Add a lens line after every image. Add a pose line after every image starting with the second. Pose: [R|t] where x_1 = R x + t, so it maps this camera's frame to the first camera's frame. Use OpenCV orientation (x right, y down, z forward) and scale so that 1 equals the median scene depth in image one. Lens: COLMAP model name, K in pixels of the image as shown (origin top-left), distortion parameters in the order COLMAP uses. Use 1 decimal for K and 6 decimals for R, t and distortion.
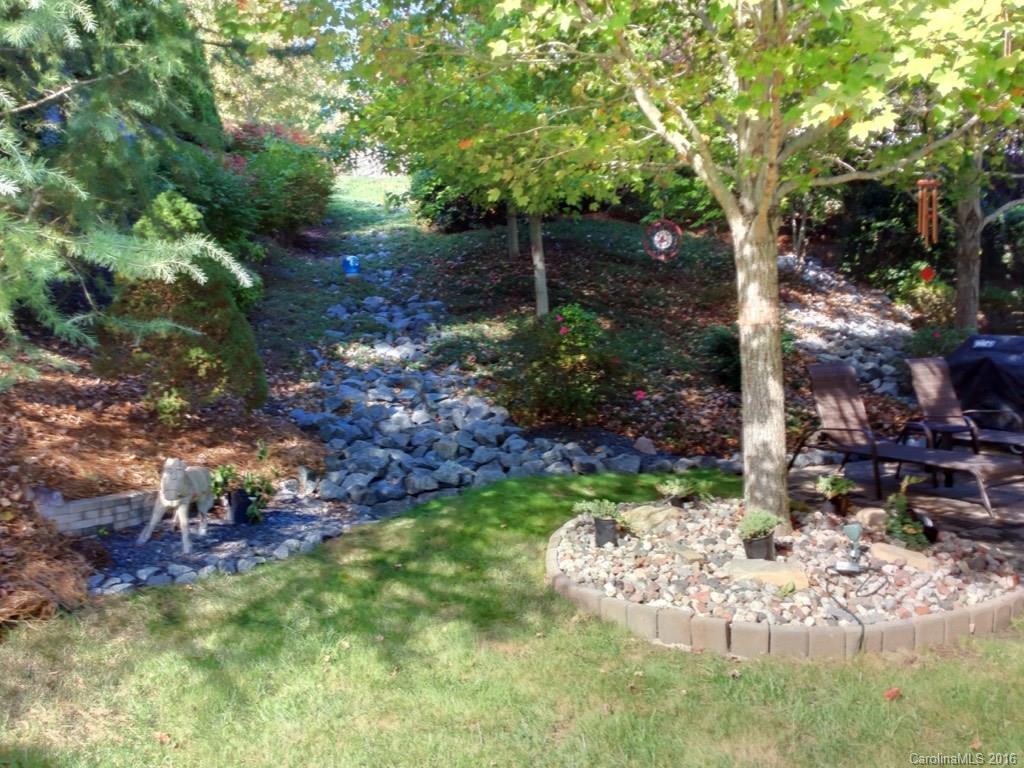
lens RADIAL K [[931.5, 0, 507.7], [0, 931.5, 378.4], [0, 0, 1]] dist [0.053930, 0.000000]
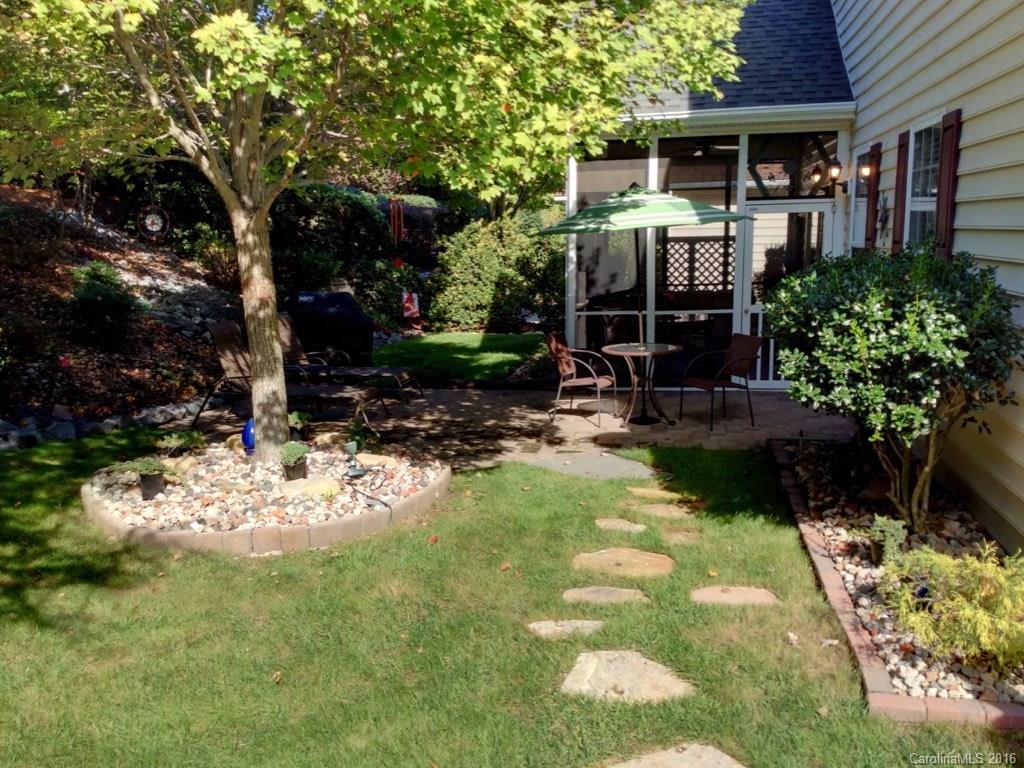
lens RADIAL K [[931.5, 0, 521.1], [0, 931.5, 387.2], [0, 0, 1]] dist [0.053930, 0.000000]
pose [[0.675823, -0.105273, 0.729507, -0.415813], [0.056415, 0.994232, 0.091211, -0.033639], [-0.734902, -0.020488, 0.677864, -0.102969]]
